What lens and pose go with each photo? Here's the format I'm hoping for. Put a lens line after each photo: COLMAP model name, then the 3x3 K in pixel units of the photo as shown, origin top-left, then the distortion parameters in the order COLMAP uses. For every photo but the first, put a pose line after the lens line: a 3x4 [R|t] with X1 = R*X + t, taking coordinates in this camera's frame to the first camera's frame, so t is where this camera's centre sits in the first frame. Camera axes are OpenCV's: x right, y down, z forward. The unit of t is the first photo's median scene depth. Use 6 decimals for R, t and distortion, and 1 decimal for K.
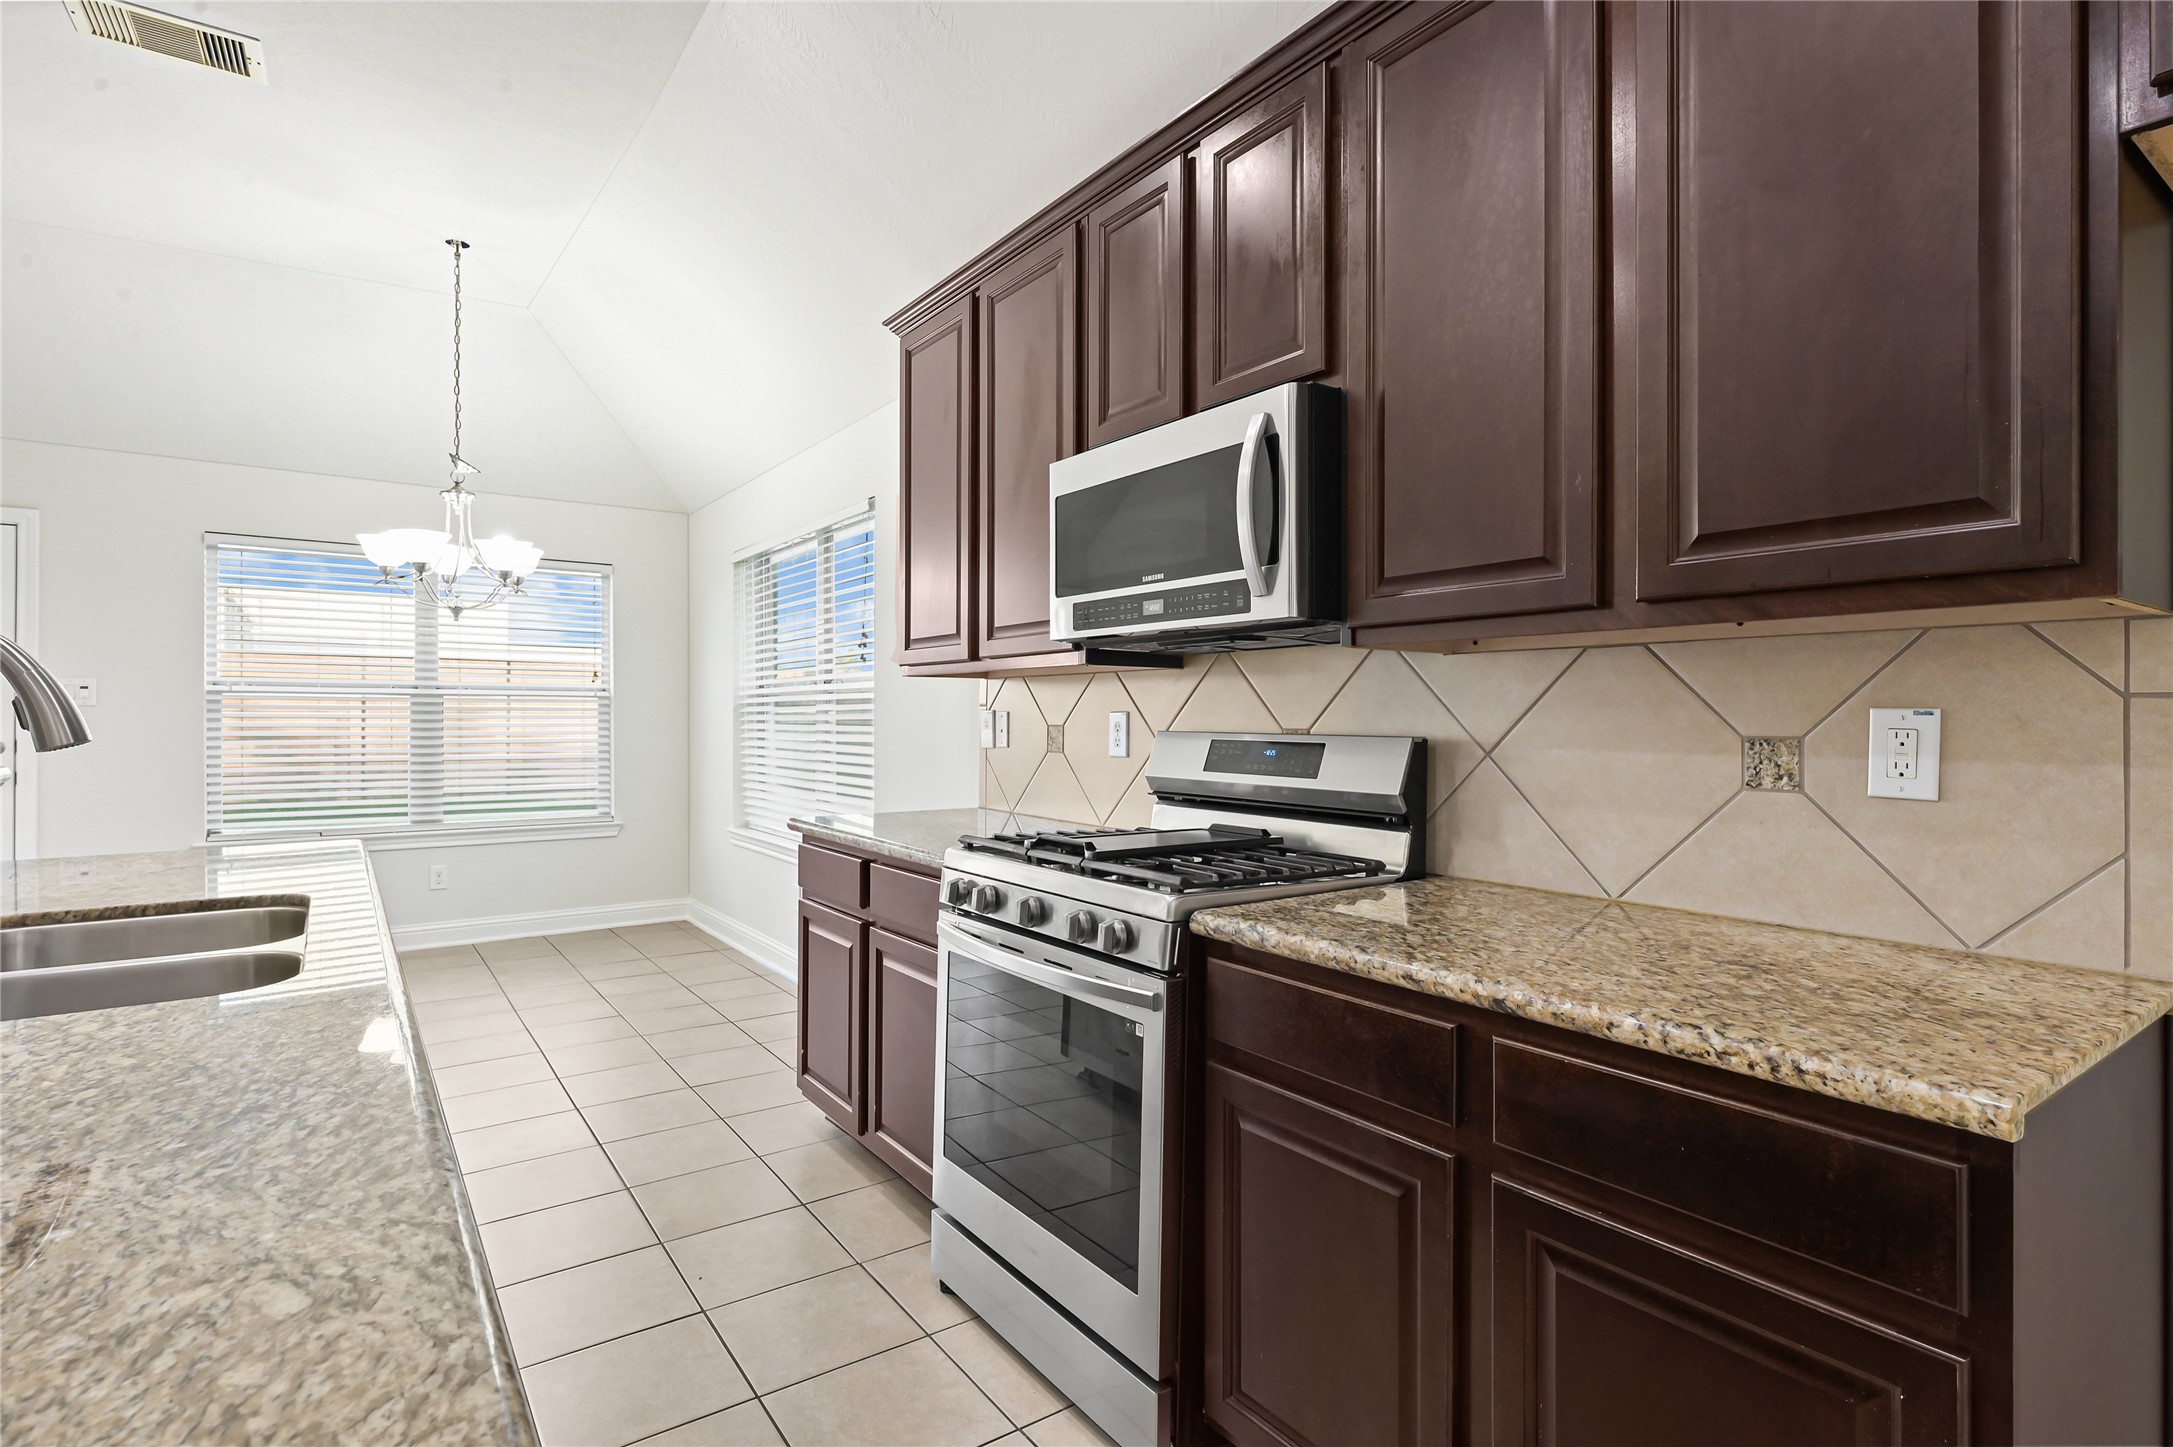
lens RADIAL K [[1059.1, 0, 1091.8], [0, 1059.1, 707.2], [0, 0, 1]] dist [0.004969, 0.000982]
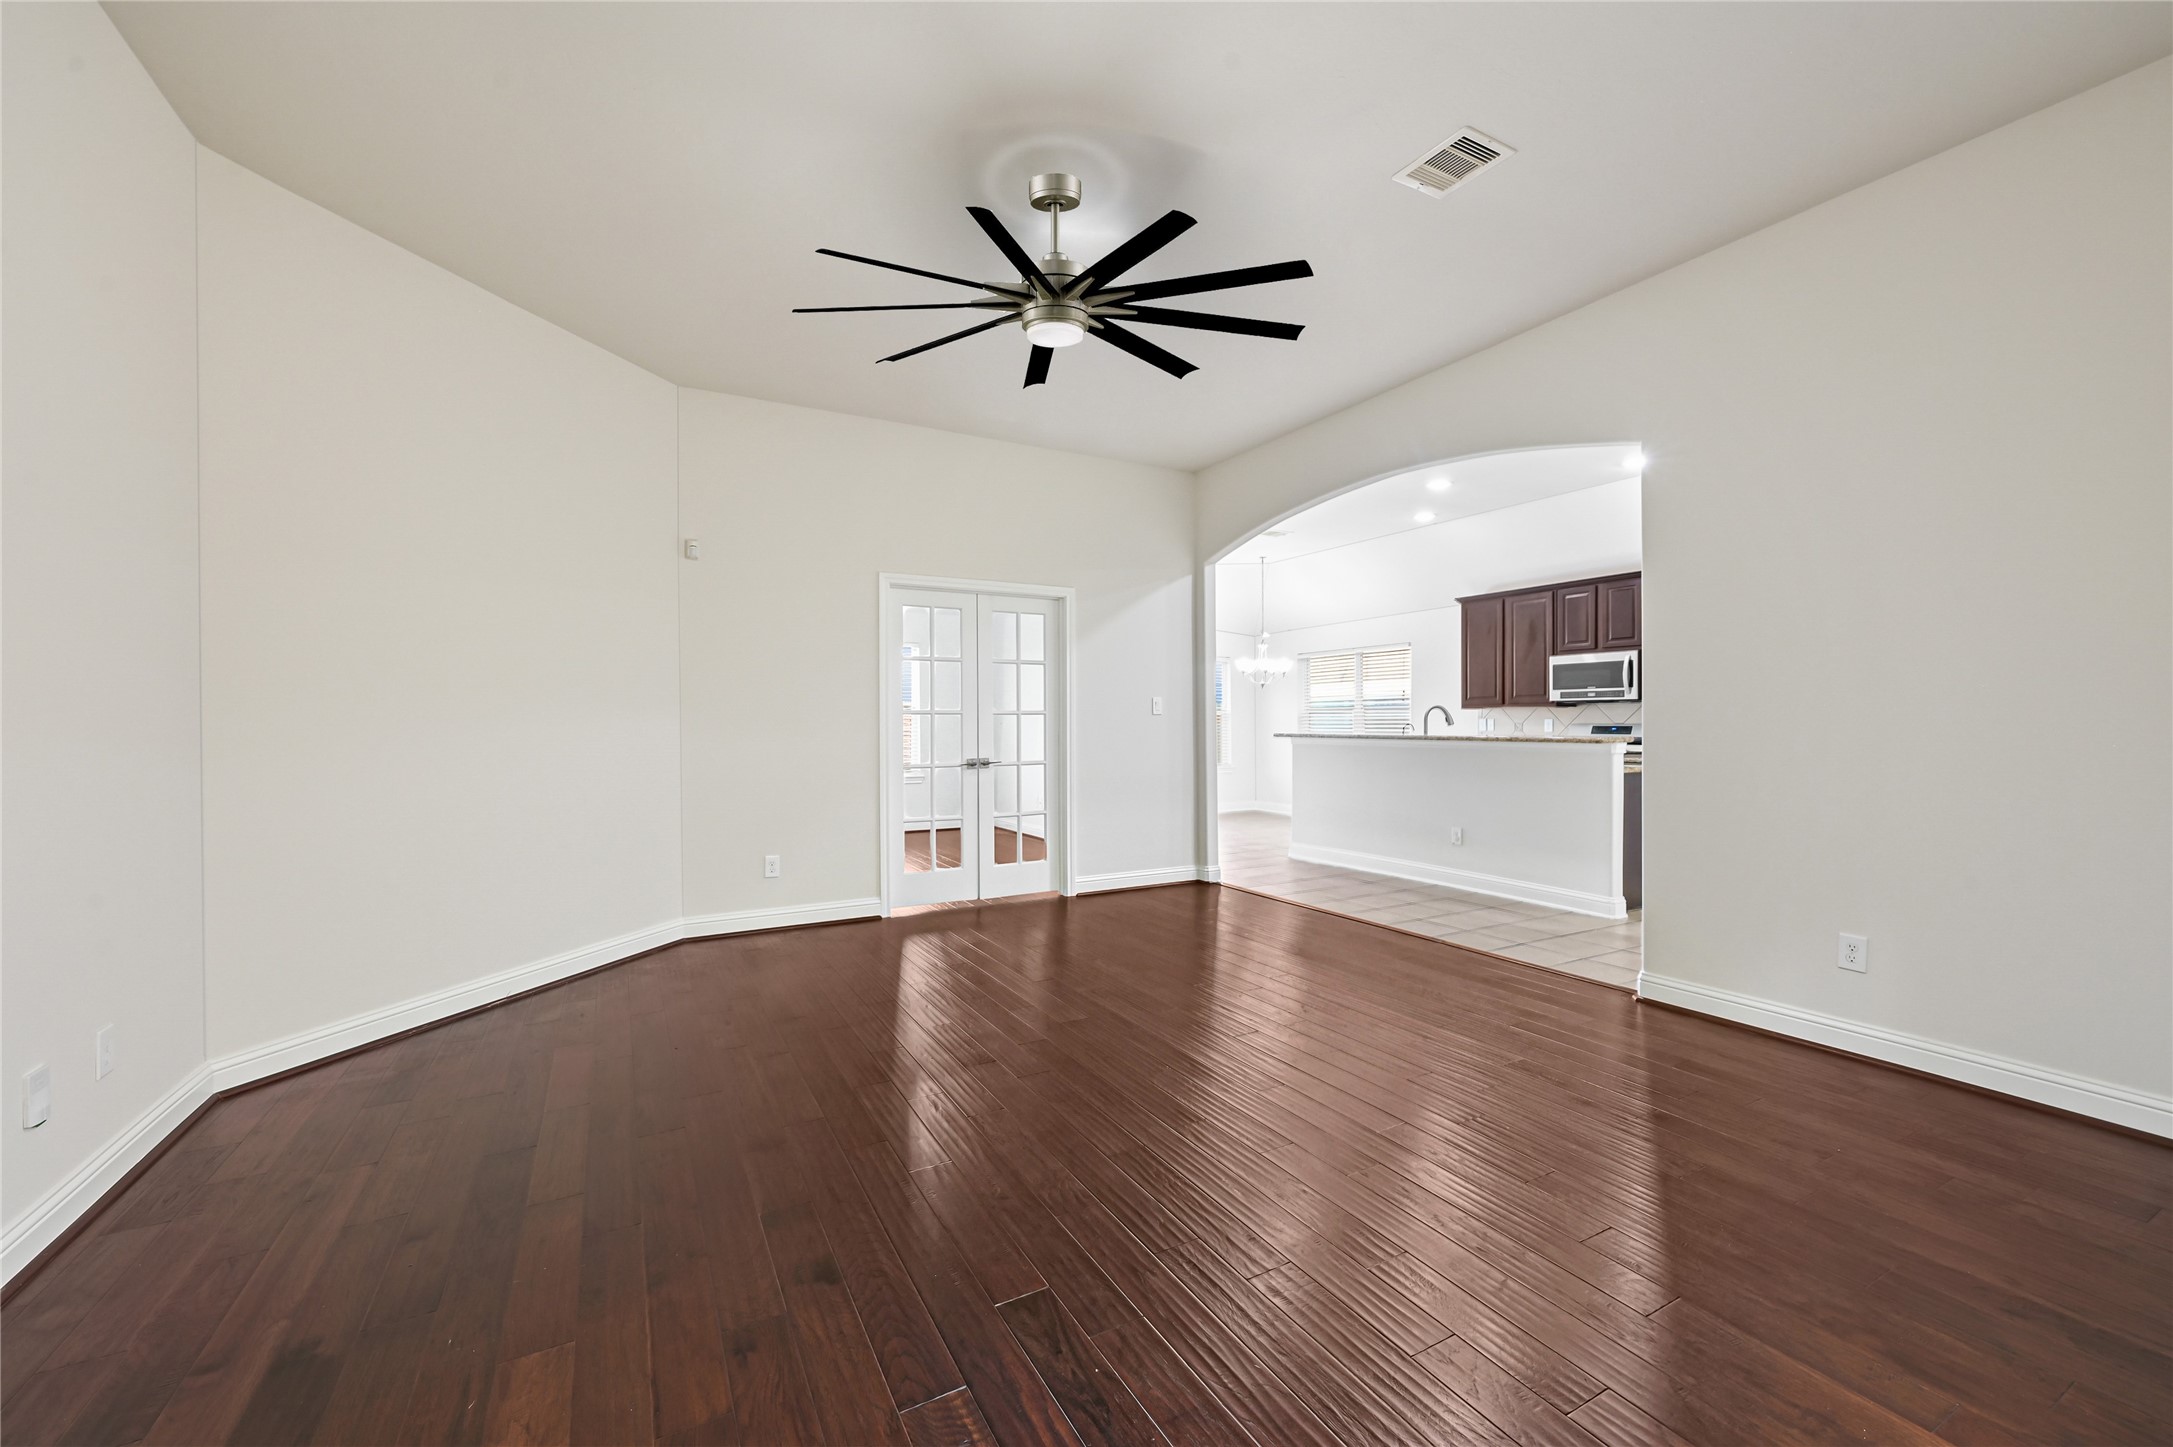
lens RADIAL K [[866.9, 0, 1075.5], [0, 866.9, 716.4], [0, 0, 1]] dist [0.015292, 0.000050]
pose [[0.990109, 0.001603, -0.140291, -1.581913], [-0.002152, 0.999991, -0.003760, 0.013163], [0.140283, 0.004024, 0.990103, -2.912777]]
